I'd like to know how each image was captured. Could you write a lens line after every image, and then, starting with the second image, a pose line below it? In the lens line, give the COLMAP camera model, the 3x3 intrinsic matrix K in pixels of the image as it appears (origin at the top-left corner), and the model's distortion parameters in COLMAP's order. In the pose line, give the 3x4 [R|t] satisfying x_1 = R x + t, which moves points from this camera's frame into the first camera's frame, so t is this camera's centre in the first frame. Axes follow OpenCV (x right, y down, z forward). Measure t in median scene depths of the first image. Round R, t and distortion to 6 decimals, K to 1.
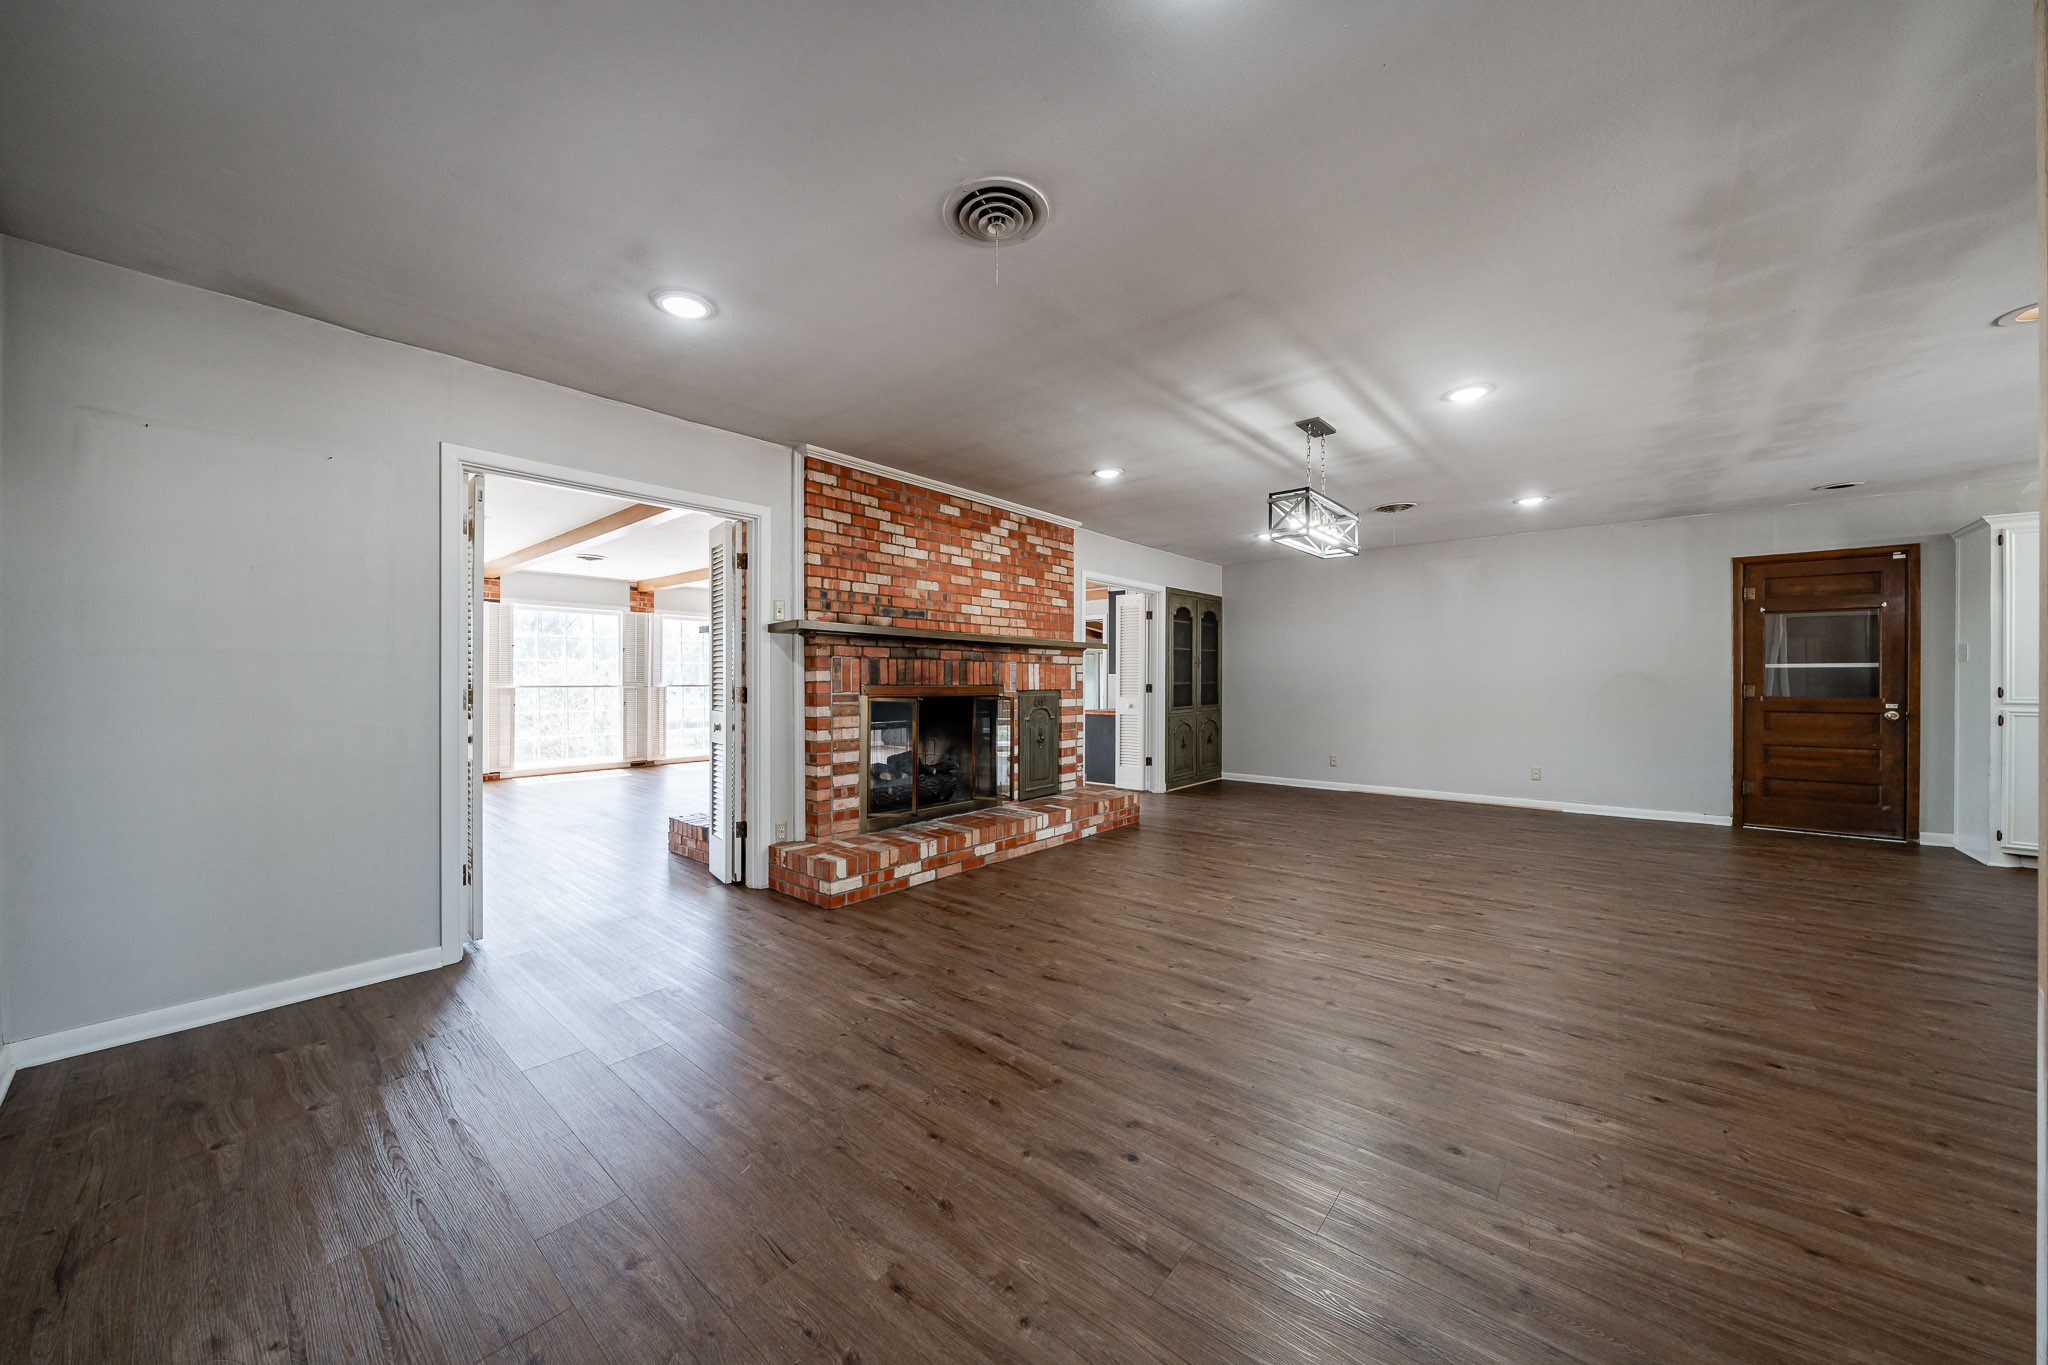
lens RADIAL K [[703.3, 0, 1019.4], [0, 703.3, 663.2], [0, 0, 1]] dist [-0.005044, -0.000908]
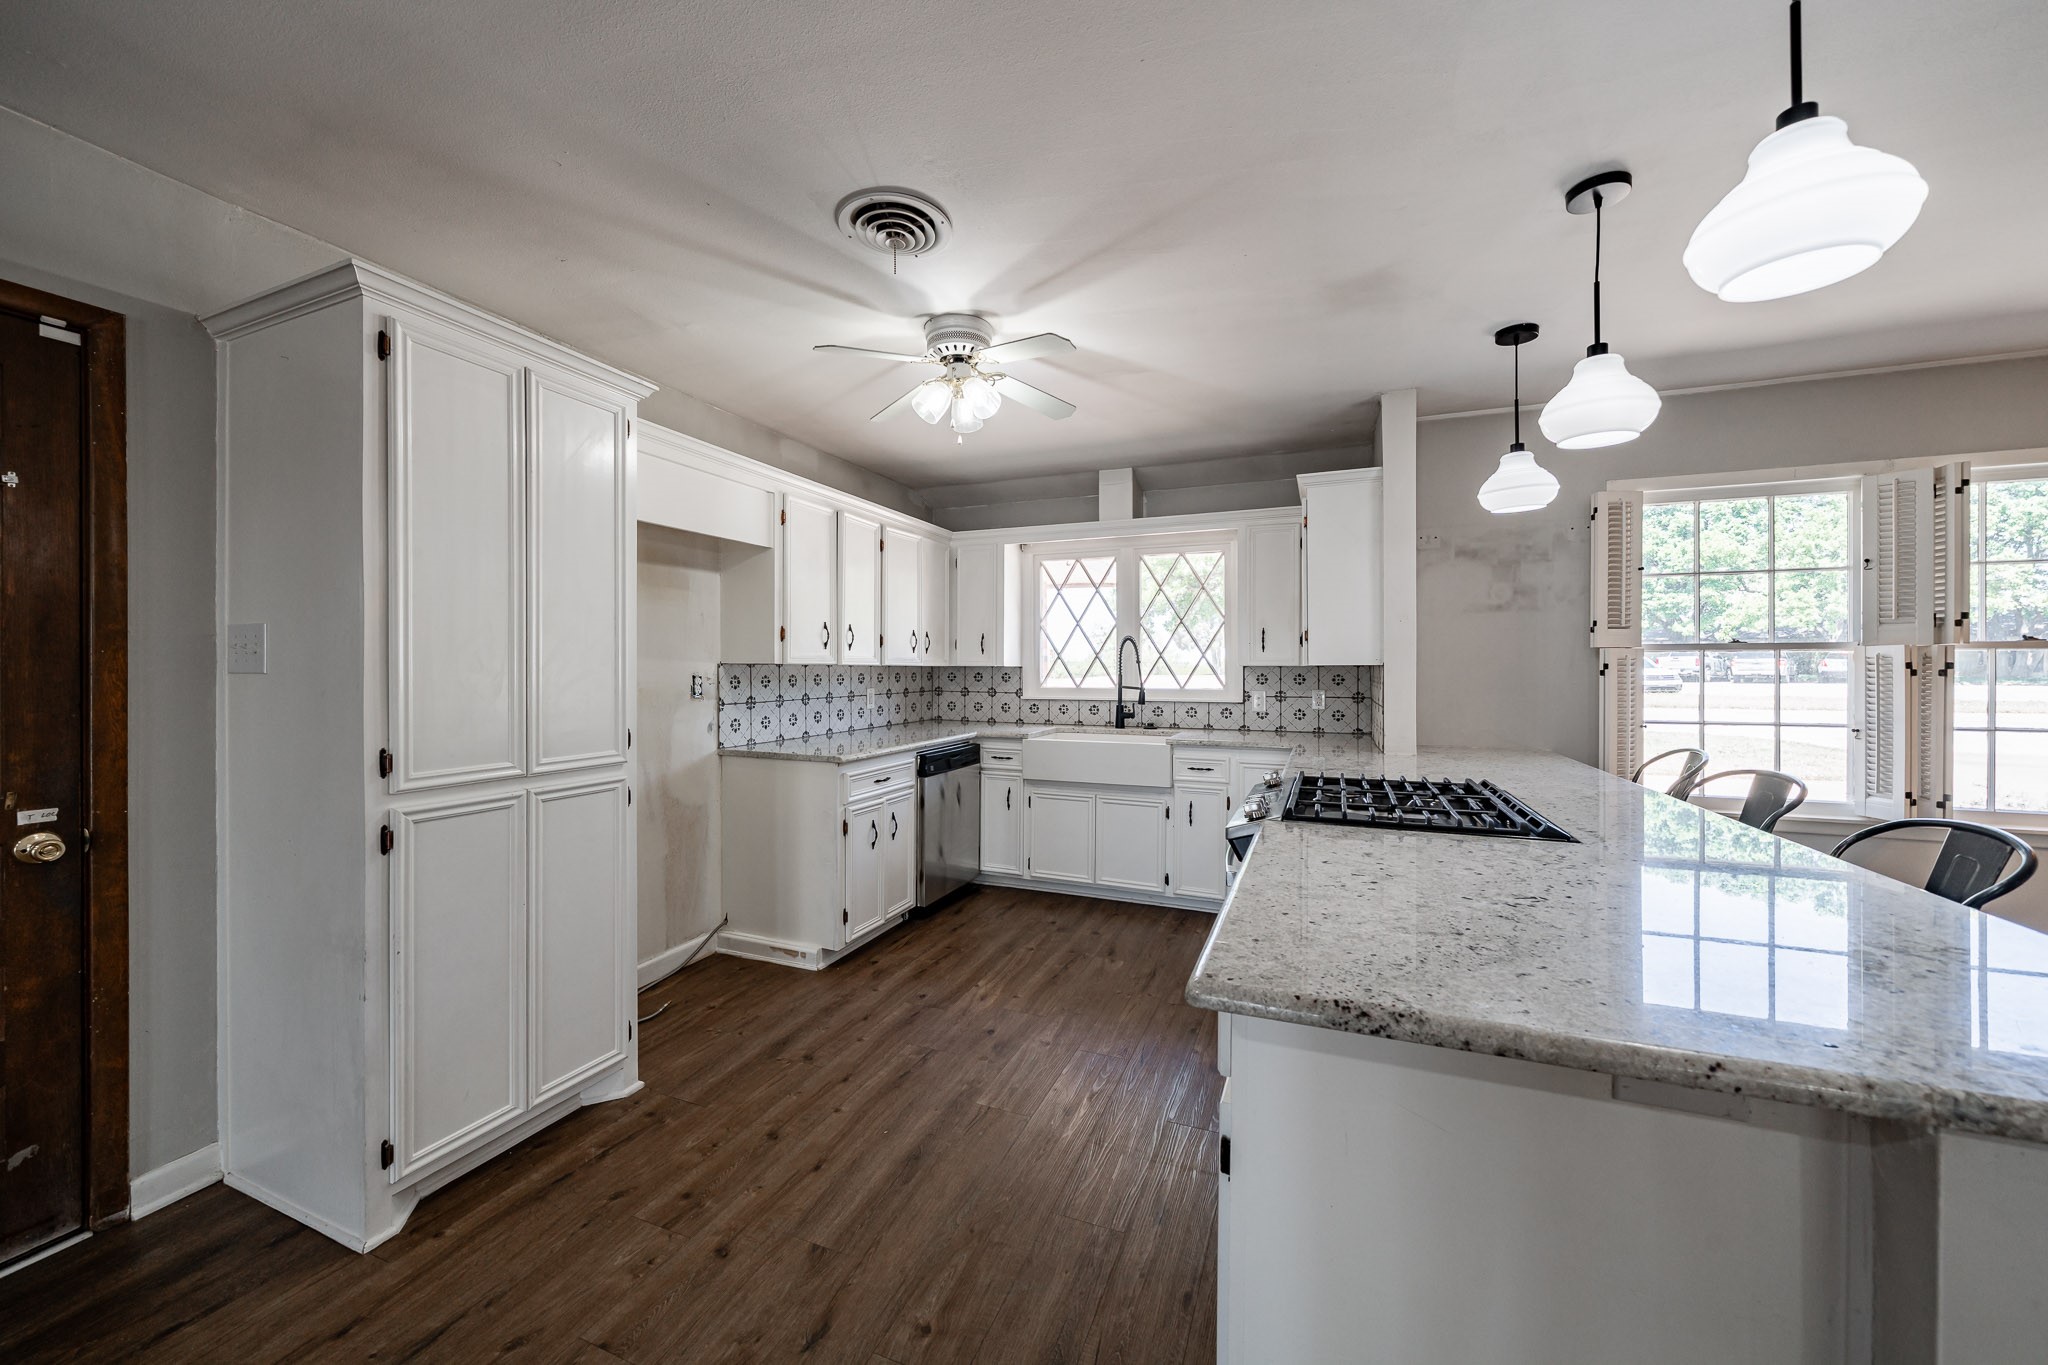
lens RADIAL K [[762.6, 0, 1034.7], [0, 762.6, 685.7], [0, 0, 1]] dist [-0.002656, -0.000033]
pose [[-0.329299, -0.023625, 0.943930, 0.885184], [-0.024399, 0.999566, 0.016506, -0.013035], [-0.943910, -0.017595, -0.329733, 0.776377]]
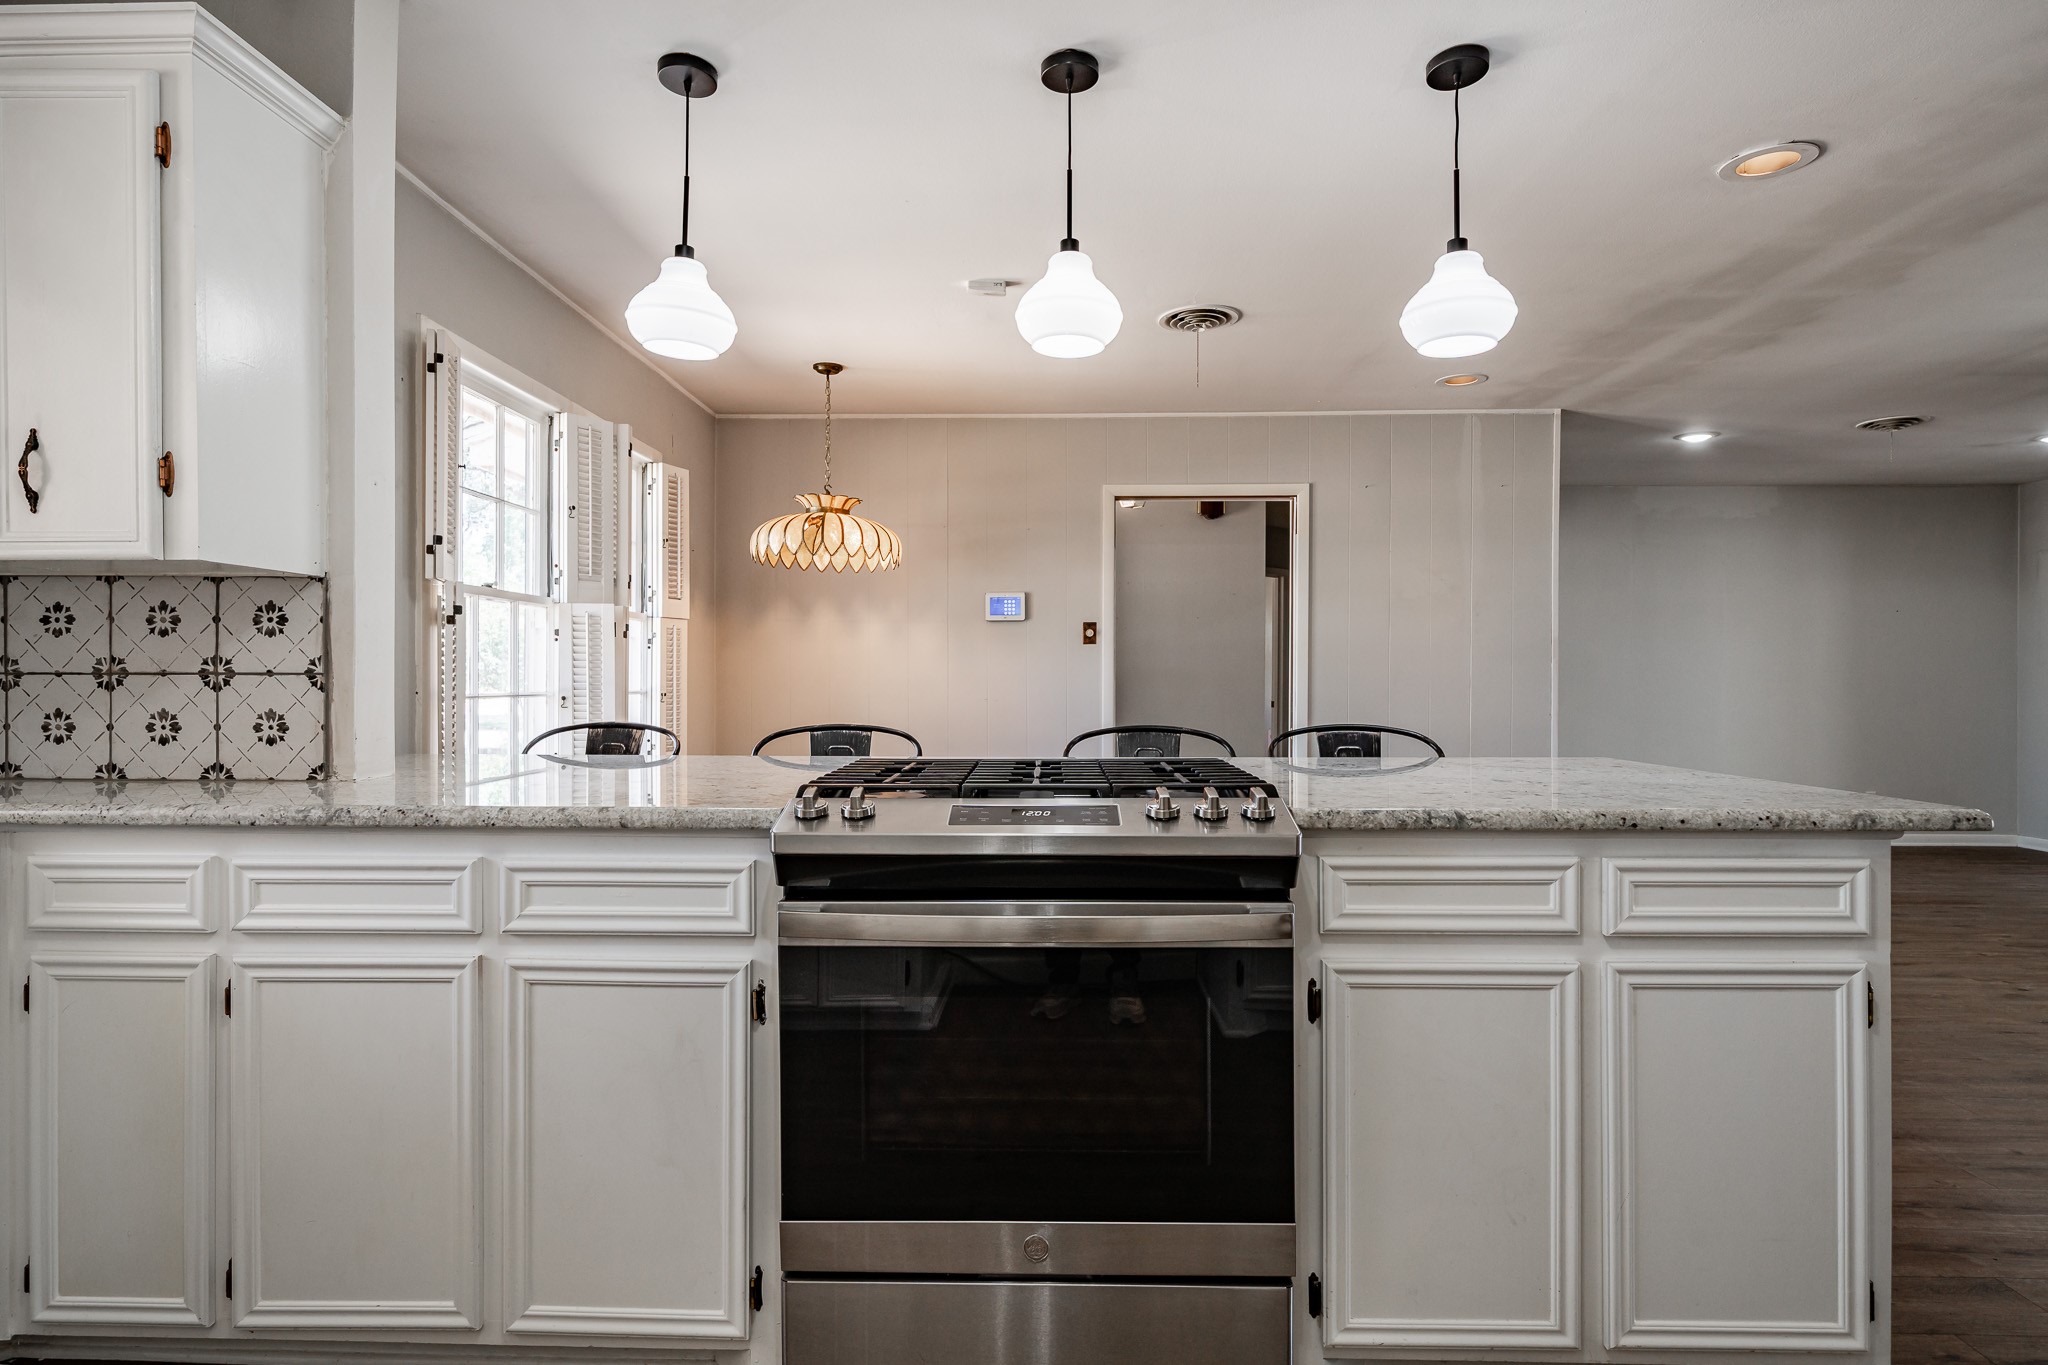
lens RADIAL K [[1076.2, 0, 1034.4], [0, 1076.2, 695.4], [0, 0, 1]] dist [0.006371, -0.000239]
pose [[-0.766757, 0.006070, -0.641909, 1.548138], [0.011947, 0.999917, -0.004815, 0.026799], [0.641826, -0.011361, -0.766766, 0.749364]]
